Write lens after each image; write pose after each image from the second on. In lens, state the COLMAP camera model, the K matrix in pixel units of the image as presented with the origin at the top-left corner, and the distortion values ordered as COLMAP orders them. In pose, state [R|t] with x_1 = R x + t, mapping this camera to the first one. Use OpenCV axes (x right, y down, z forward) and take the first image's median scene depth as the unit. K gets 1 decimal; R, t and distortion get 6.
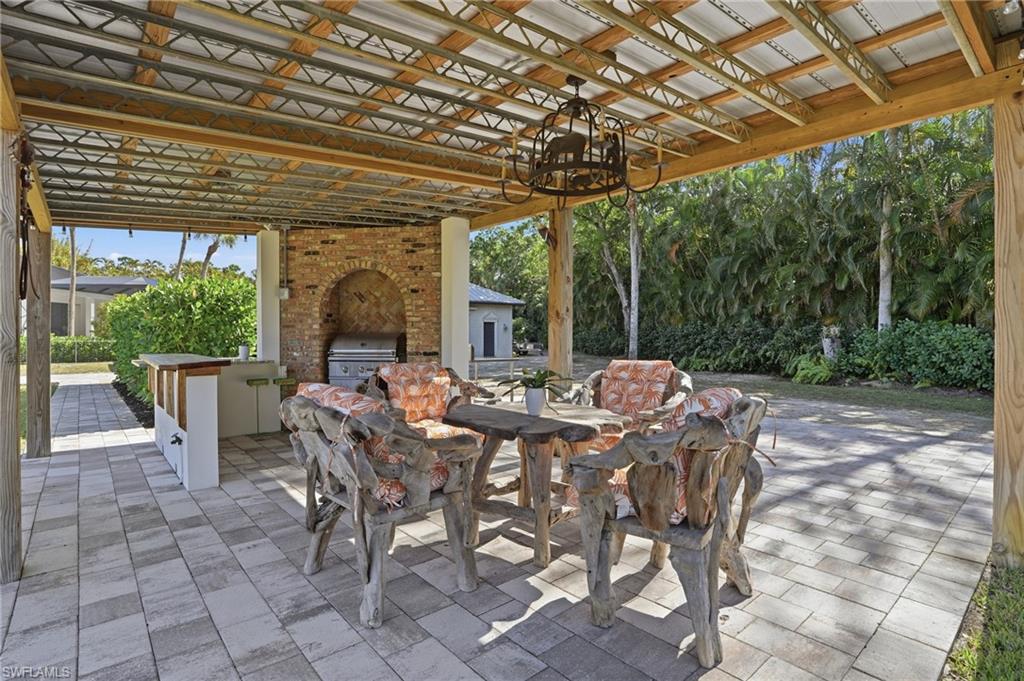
lens RADIAL K [[514.7, 0, 512.0], [0, 514.7, 340.5], [0, 0, 1]] dist [-0.040388, 0.000343]
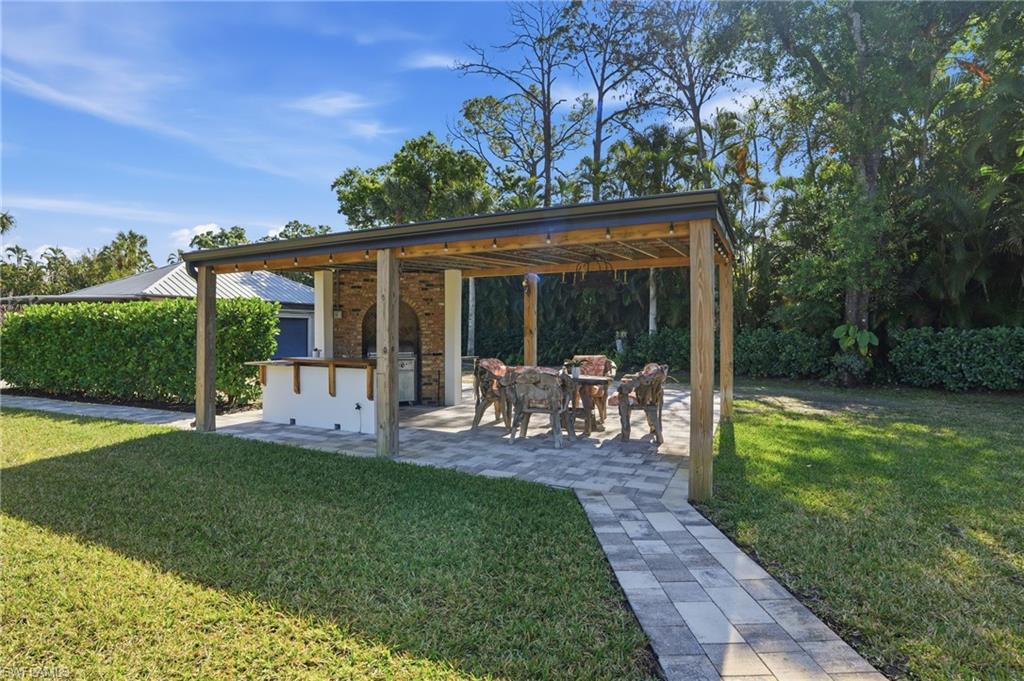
lens RADIAL K [[514.7, 0, 512.0], [0, 514.7, 340.5], [0, 0, 1]] dist [-0.040388, 0.000343]
pose [[0.917331, -0.005981, 0.398082, -0.567743], [0.004609, 0.999980, 0.004402, -0.022168], [-0.398100, -0.002203, 0.917339, -0.529902]]
